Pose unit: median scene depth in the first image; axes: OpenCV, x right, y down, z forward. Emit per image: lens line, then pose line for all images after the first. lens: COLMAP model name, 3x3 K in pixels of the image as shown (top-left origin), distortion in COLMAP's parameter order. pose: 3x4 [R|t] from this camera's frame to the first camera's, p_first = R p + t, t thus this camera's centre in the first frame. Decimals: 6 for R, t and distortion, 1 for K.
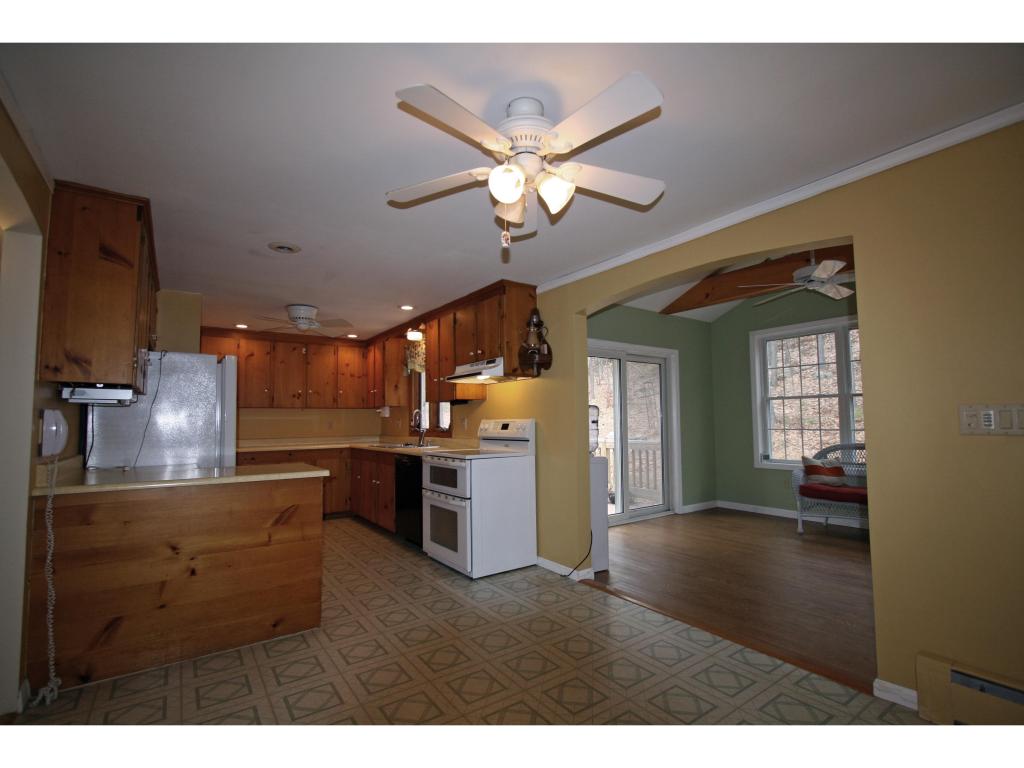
lens RADIAL K [[474.3, 0, 509.0], [0, 474.3, 389.7], [0, 0, 1]] dist [-0.015389, -0.000494]
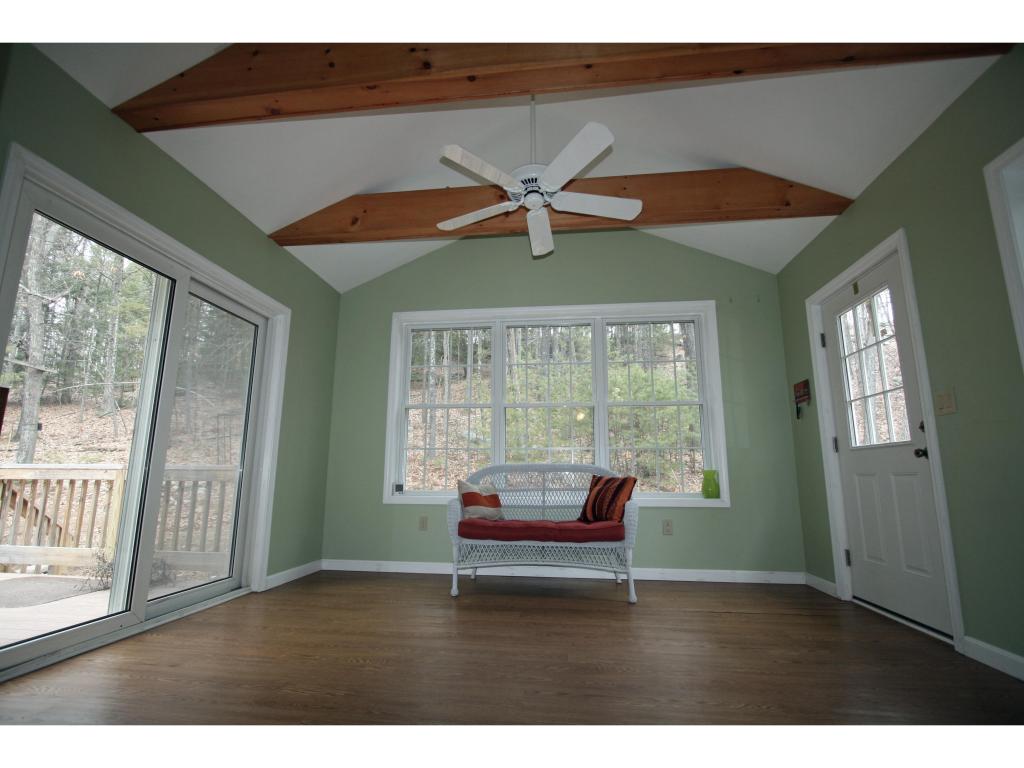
lens RADIAL K [[474.3, 0, 509.0], [0, 474.3, 389.7], [0, 0, 1]] dist [-0.015389, -0.000494]
pose [[0.672862, 0.145602, 0.725298, 0.125058], [-0.059125, 0.987887, -0.143466, 0.091995], [-0.737402, 0.053650, 0.673320, 0.405092]]
